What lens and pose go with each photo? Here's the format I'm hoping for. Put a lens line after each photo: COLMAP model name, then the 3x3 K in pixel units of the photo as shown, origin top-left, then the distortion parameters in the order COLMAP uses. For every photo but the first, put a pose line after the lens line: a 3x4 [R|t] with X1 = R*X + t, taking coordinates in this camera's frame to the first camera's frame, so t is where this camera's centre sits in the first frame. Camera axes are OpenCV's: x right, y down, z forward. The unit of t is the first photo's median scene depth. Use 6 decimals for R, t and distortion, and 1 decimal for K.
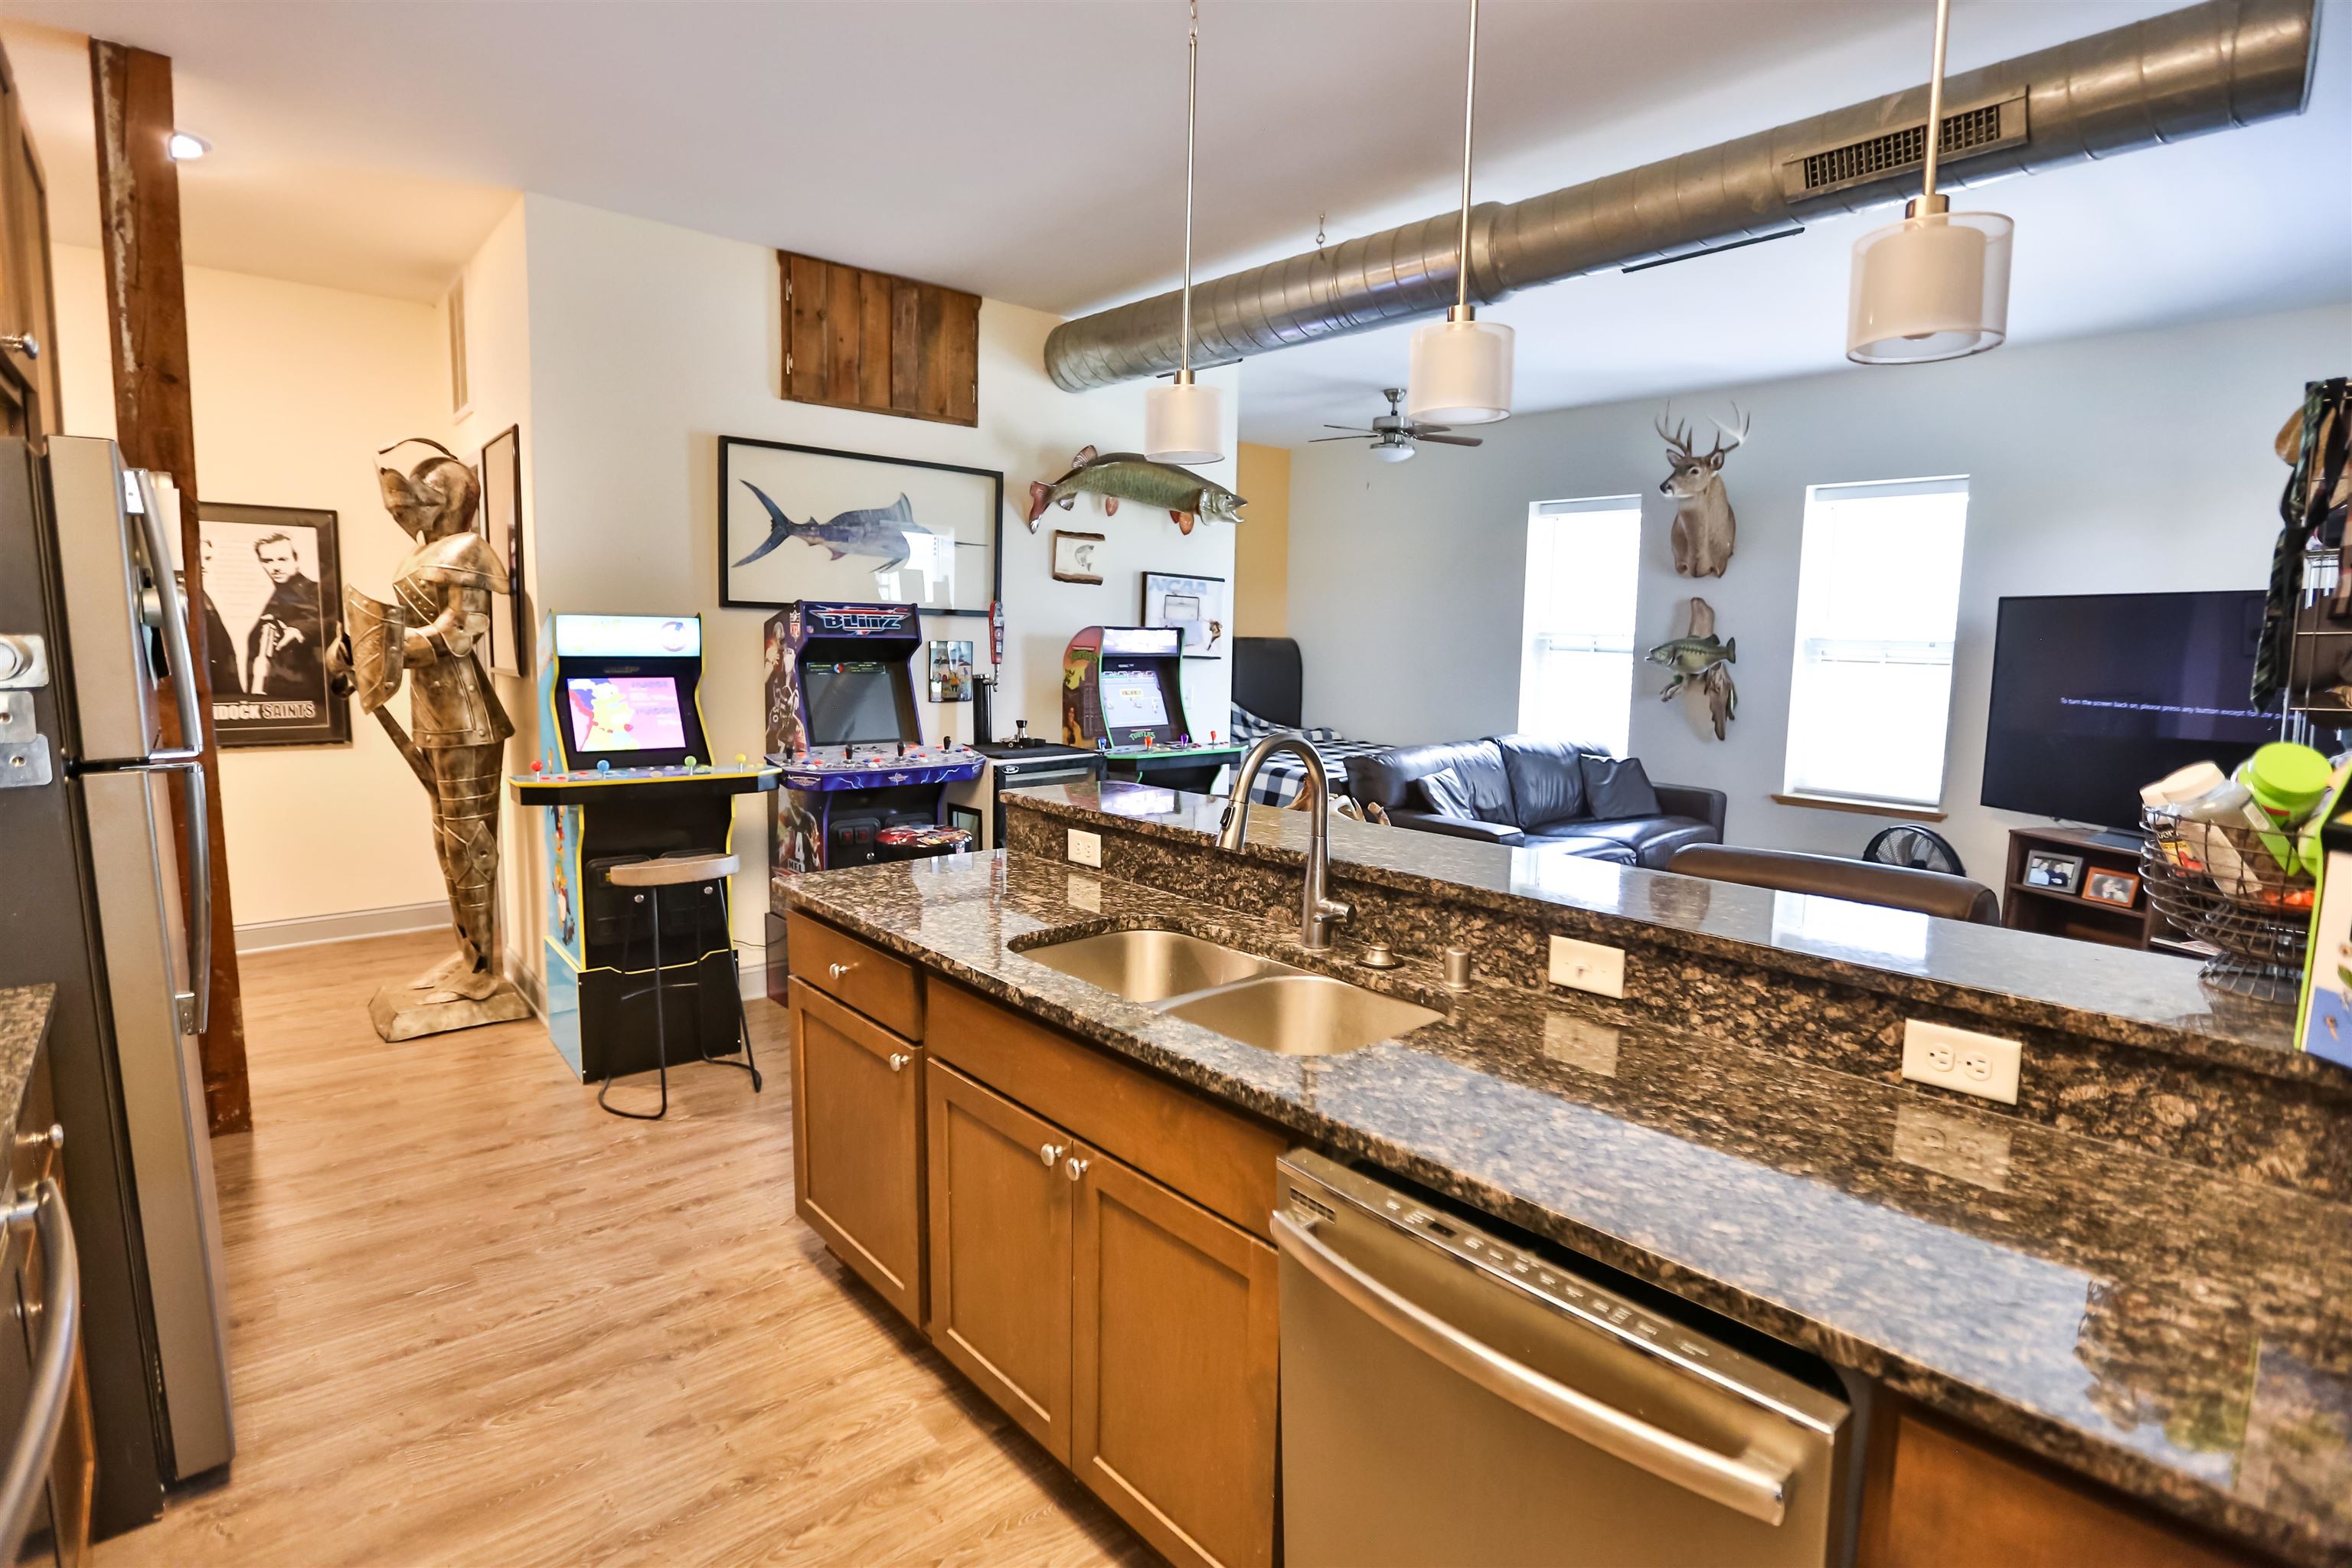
lens RADIAL K [[1160.0, 0, 1174.2], [0, 1160.0, 743.1], [0, 0, 1]] dist [-0.068168, 0.026581]
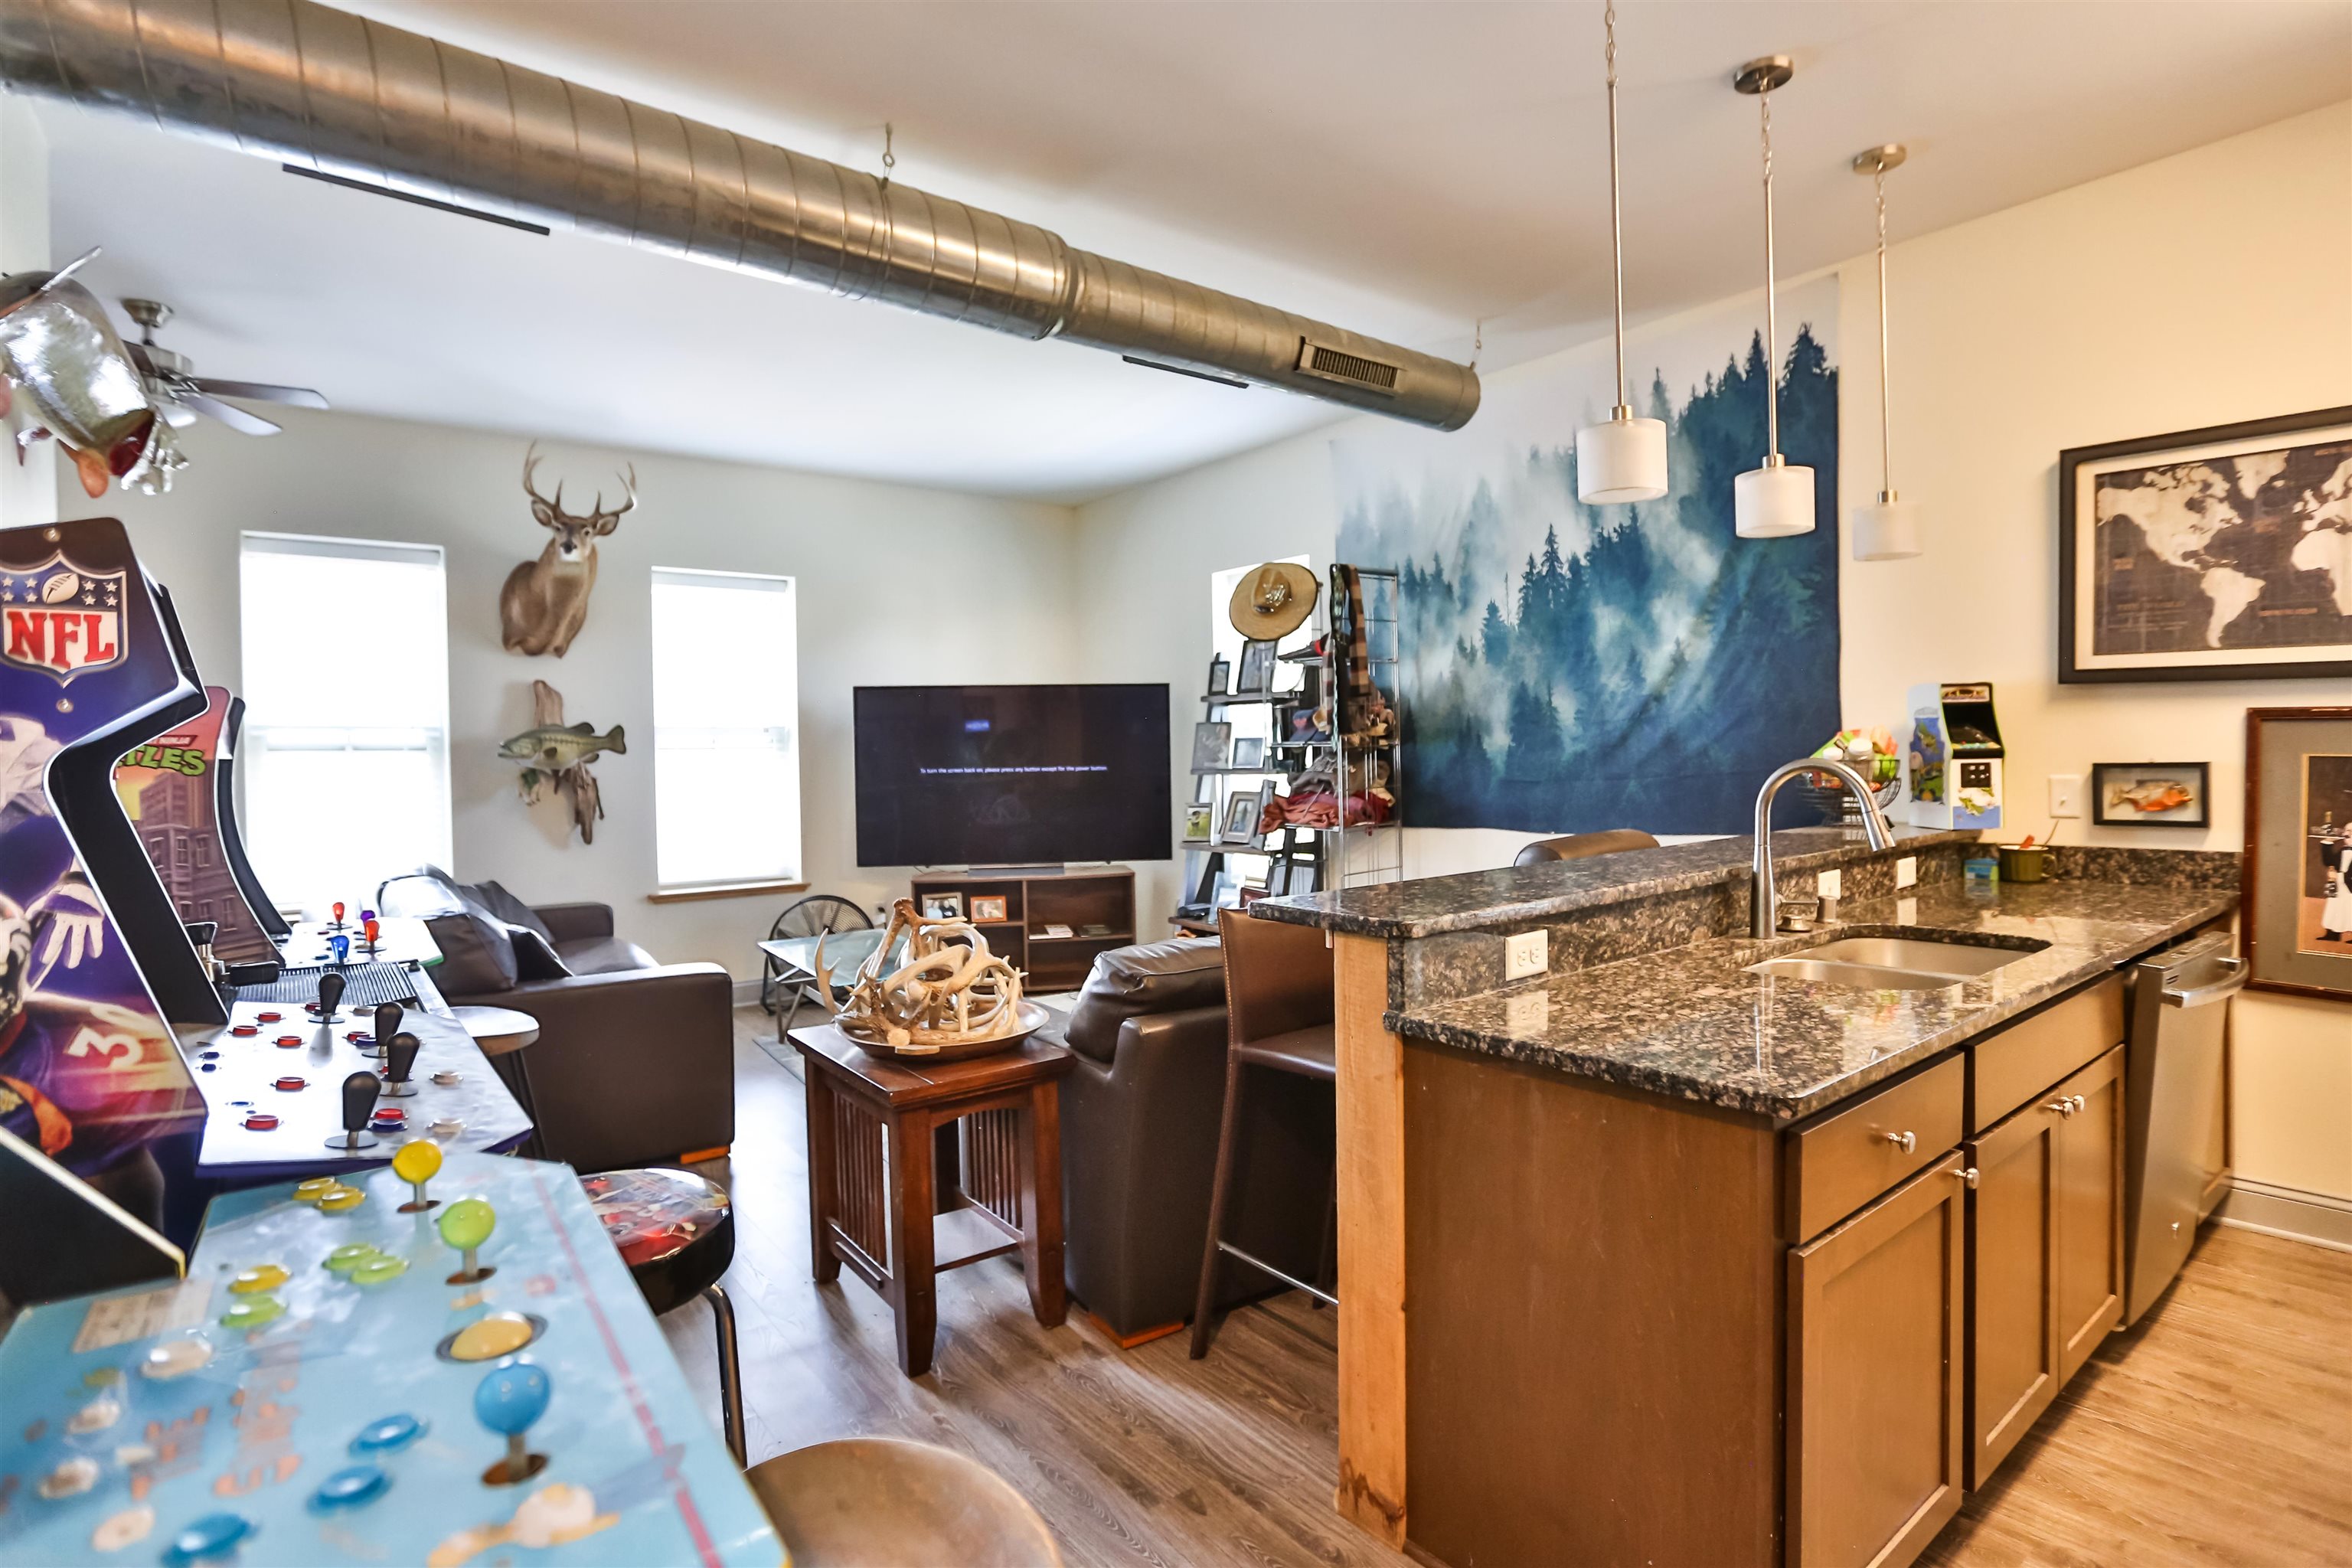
lens RADIAL K [[1160.0, 0, 1174.2], [0, 1160.0, 743.1], [0, 0, 1]] dist [-0.068168, 0.026581]
pose [[0.069615, -0.013294, 0.997485, -0.436003], [0.112039, 0.993689, 0.005424, -0.040530], [-0.991262, 0.111380, 0.070665, 0.593853]]
